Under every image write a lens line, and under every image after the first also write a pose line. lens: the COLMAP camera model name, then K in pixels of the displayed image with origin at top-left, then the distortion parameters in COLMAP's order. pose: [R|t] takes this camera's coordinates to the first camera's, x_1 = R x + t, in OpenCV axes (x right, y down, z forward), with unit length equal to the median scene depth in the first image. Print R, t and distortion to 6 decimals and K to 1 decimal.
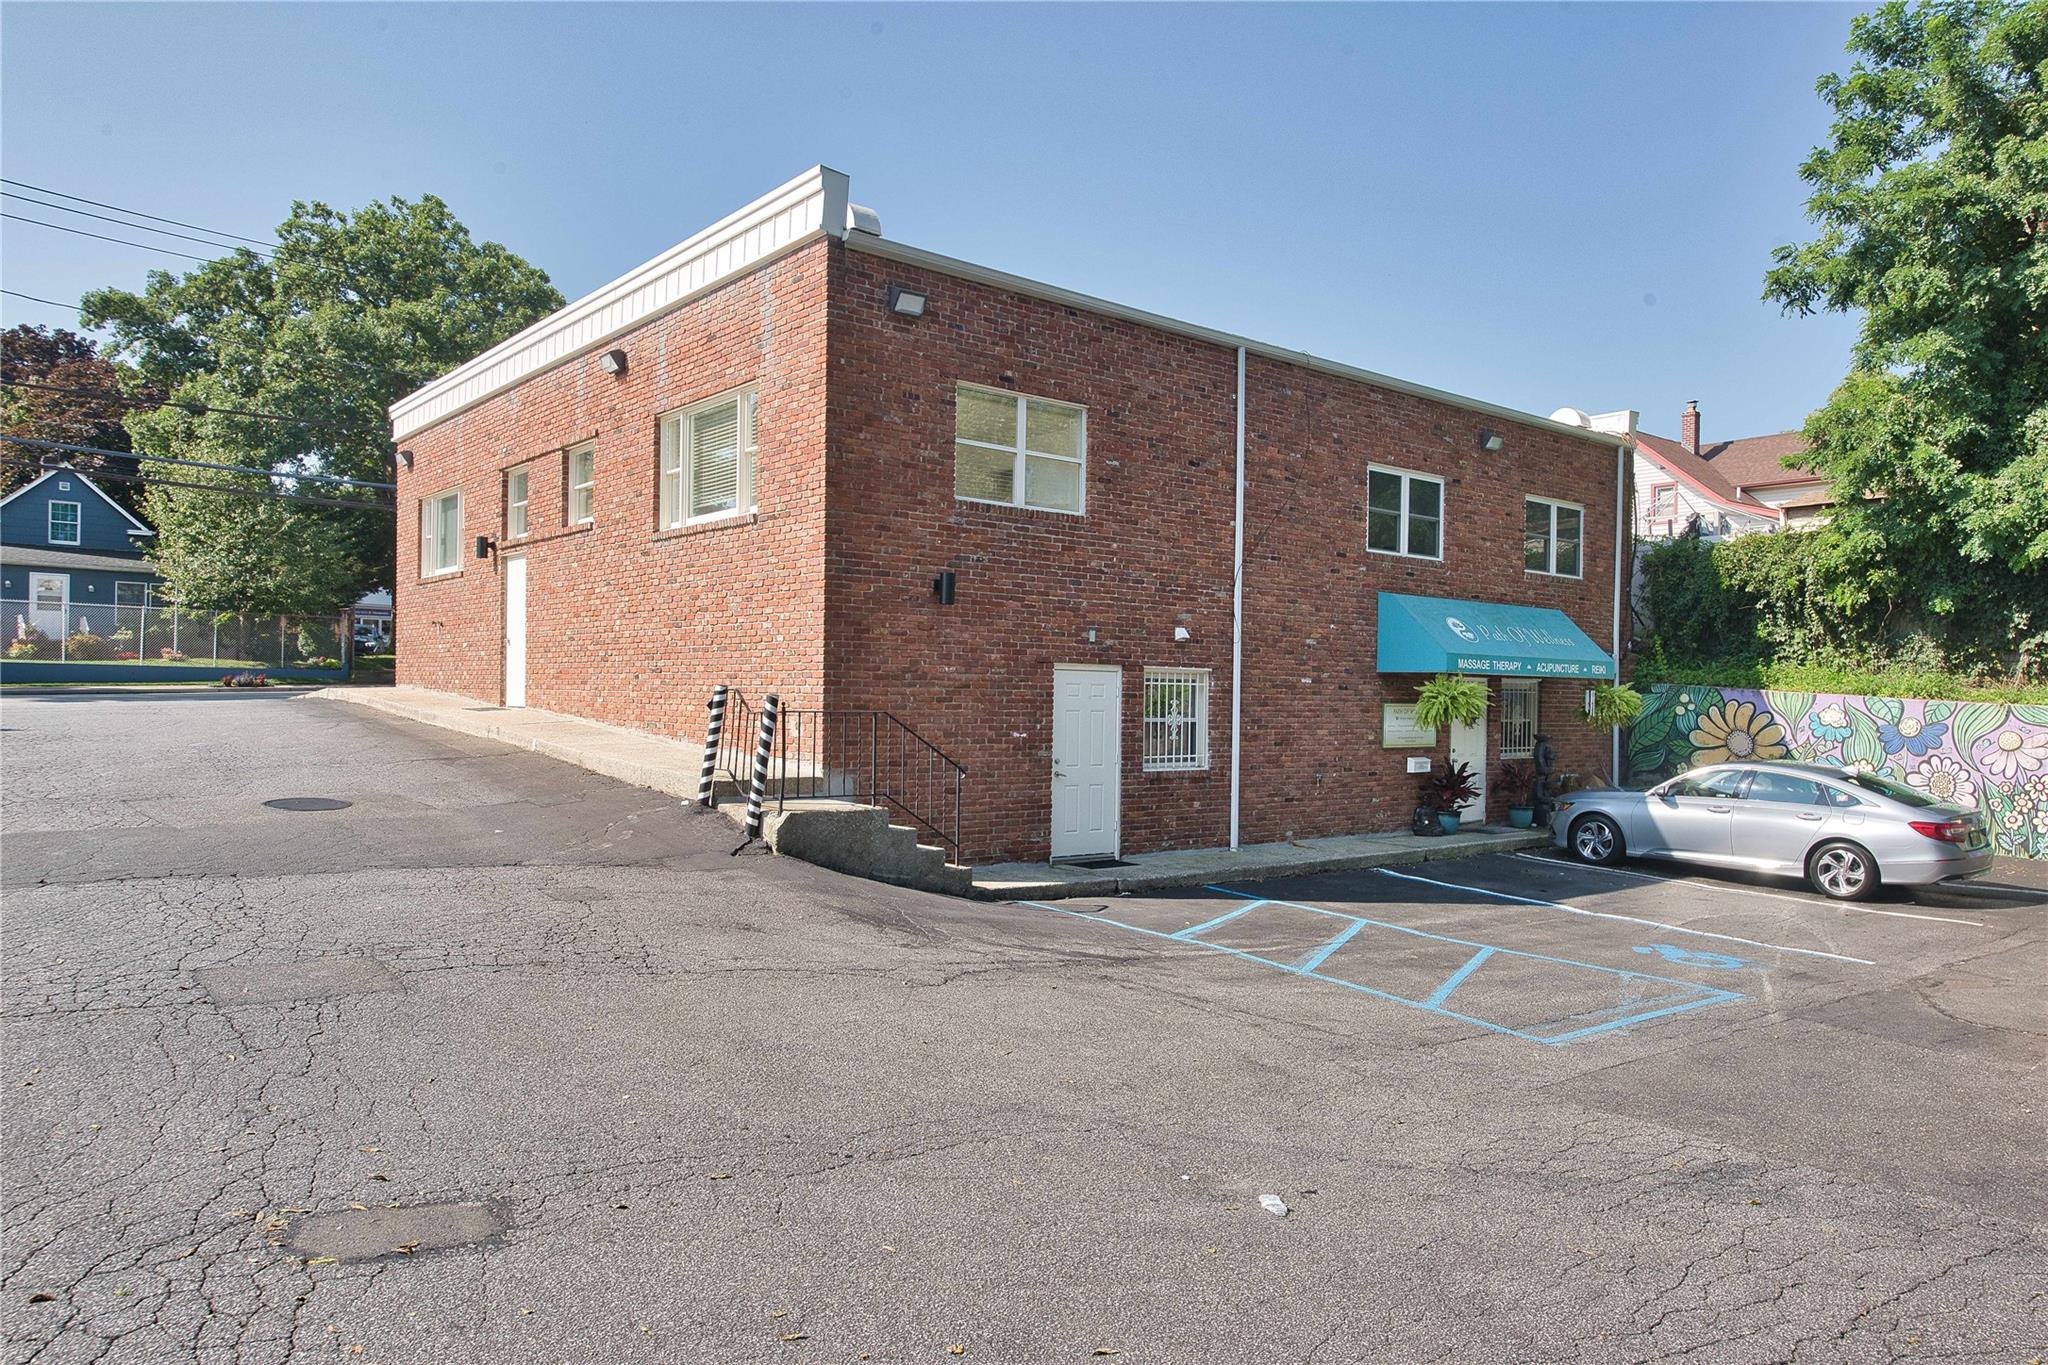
lens RADIAL K [[1361.4, 0, 1029.0], [0, 1361.4, 691.8], [0, 0, 1]] dist [-0.002195, 0.000094]
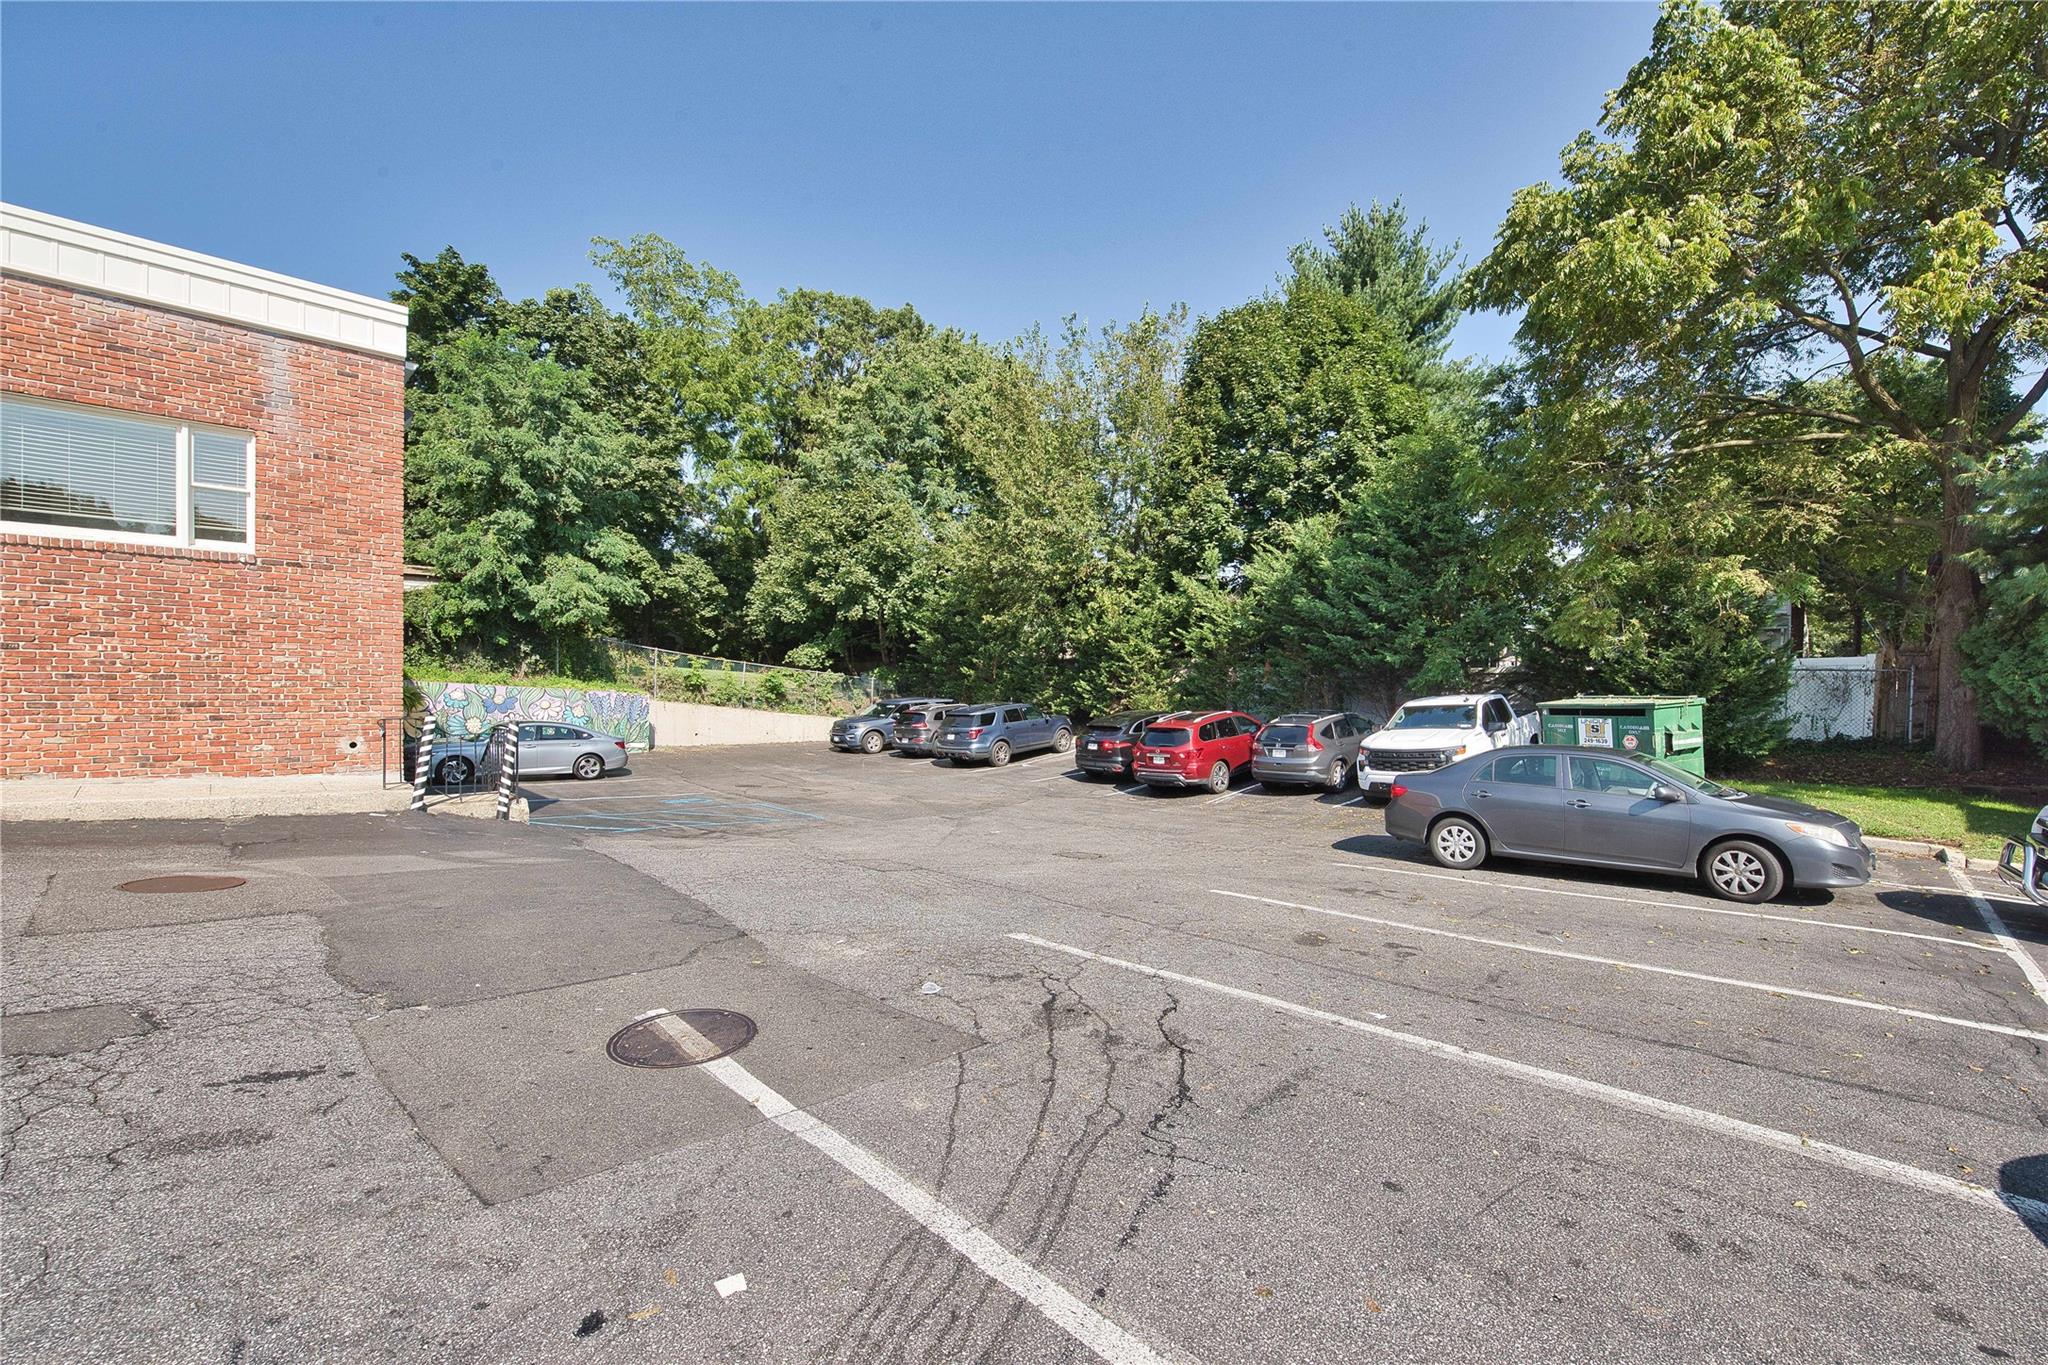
lens RADIAL K [[811.7, 0, 1051.7], [0, 811.7, 702.6], [0, 0, 1]] dist [-0.022581, -0.001660]
pose [[-0.112916, -0.042433, 0.992698, -0.780925], [-0.024800, 0.998897, 0.039877, -0.046346], [-0.993295, -0.020116, -0.113844, 0.373179]]
